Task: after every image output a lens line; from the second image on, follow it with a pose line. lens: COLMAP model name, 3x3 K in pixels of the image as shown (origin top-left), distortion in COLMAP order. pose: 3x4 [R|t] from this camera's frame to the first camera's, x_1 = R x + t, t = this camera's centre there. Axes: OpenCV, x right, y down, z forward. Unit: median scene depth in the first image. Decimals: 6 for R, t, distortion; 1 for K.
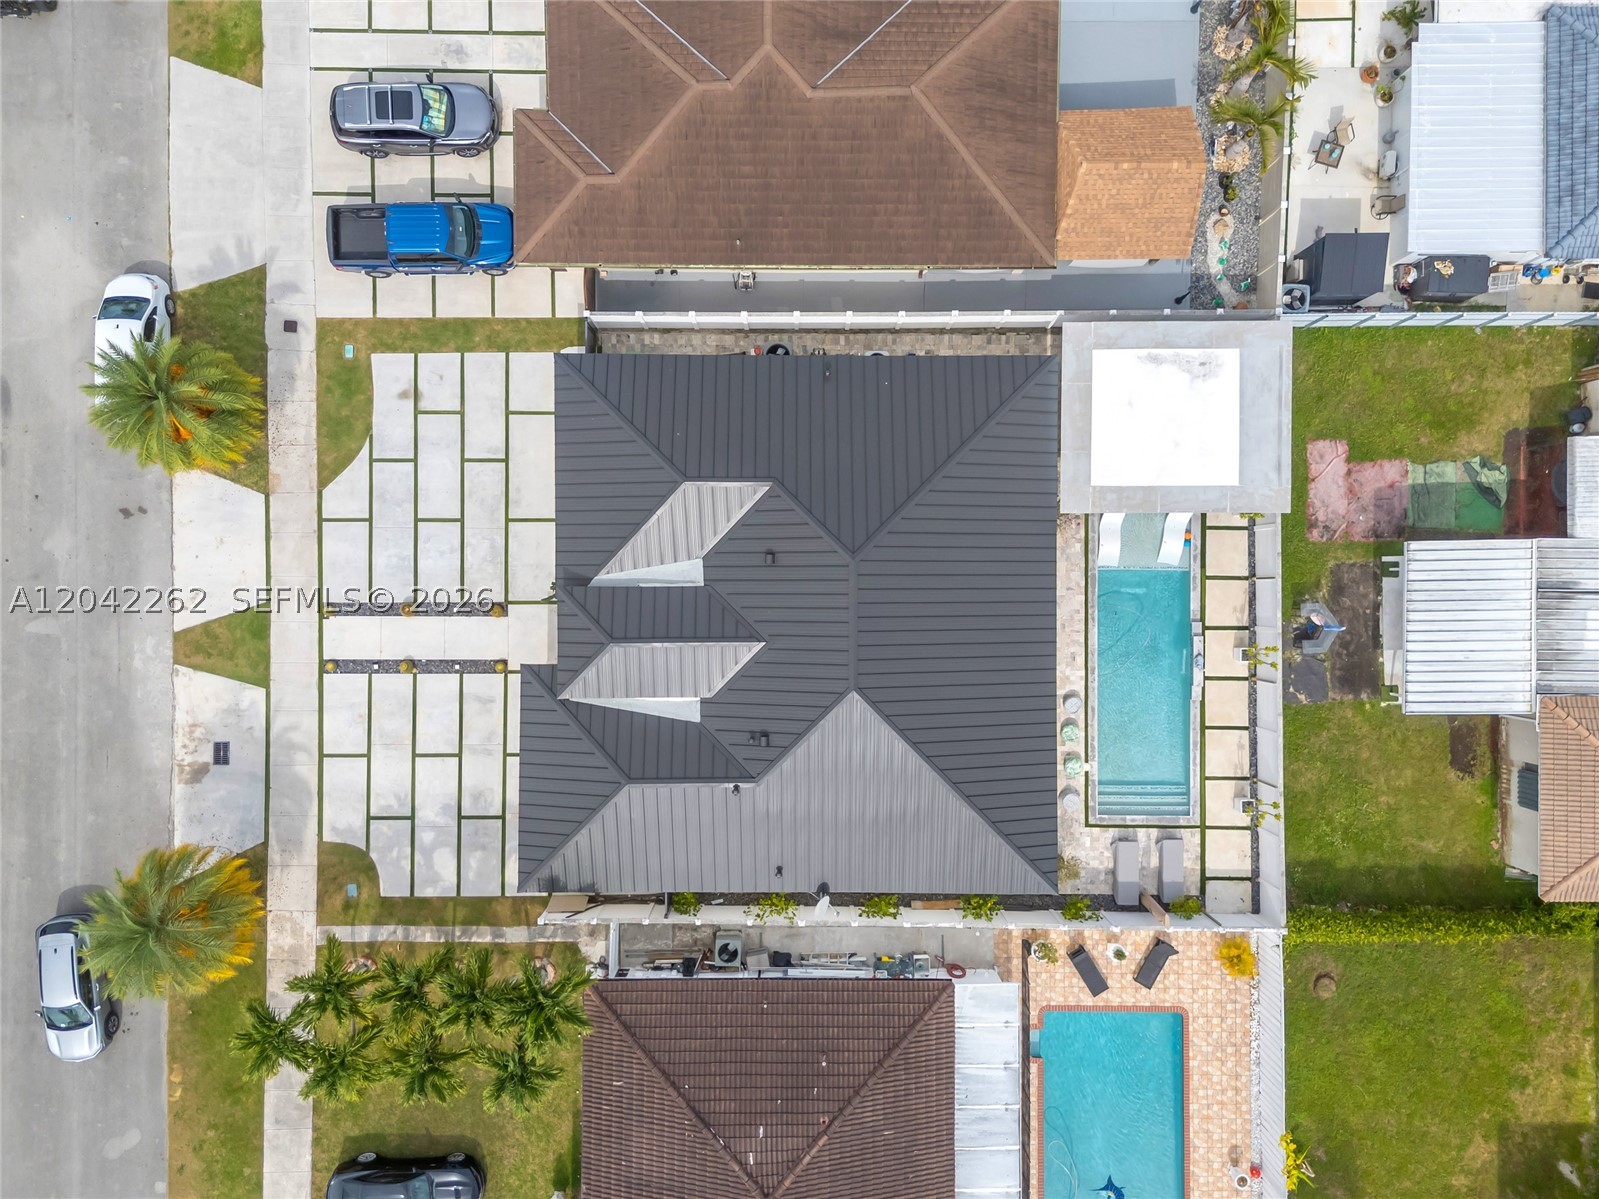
lens RADIAL K [[1180.6, 0, 763.1], [0, 1180.6, 622.2], [0, 0, 1]] dist [0.114221, -0.104242]
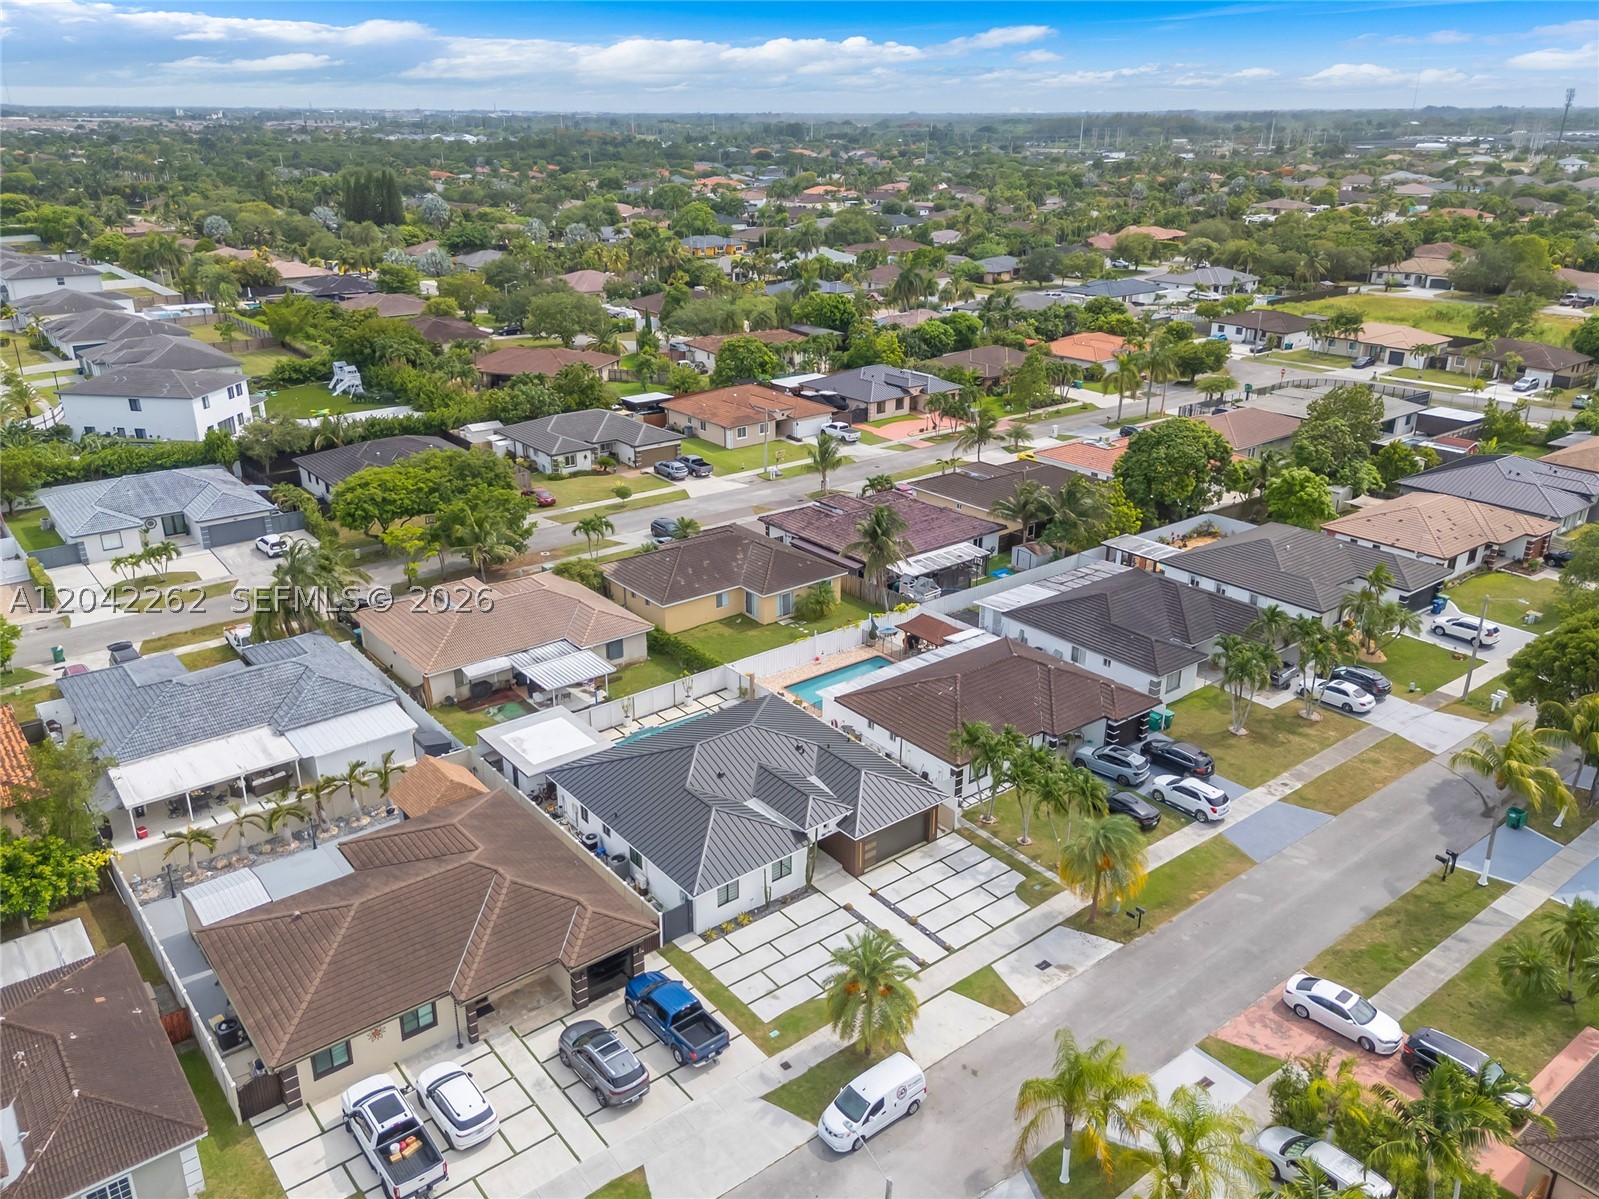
lens RADIAL K [[1185.3, 0, 808.3], [0, 1185.3, 600.0], [0, 0, 1]] dist [0.116774, -0.102835]
pose [[-0.625739, -0.303929, 0.718386, -1.205694], [0.780016, -0.237902, 0.578772, -0.872533], [-0.005000, 0.922513, 0.385934, 0.013458]]
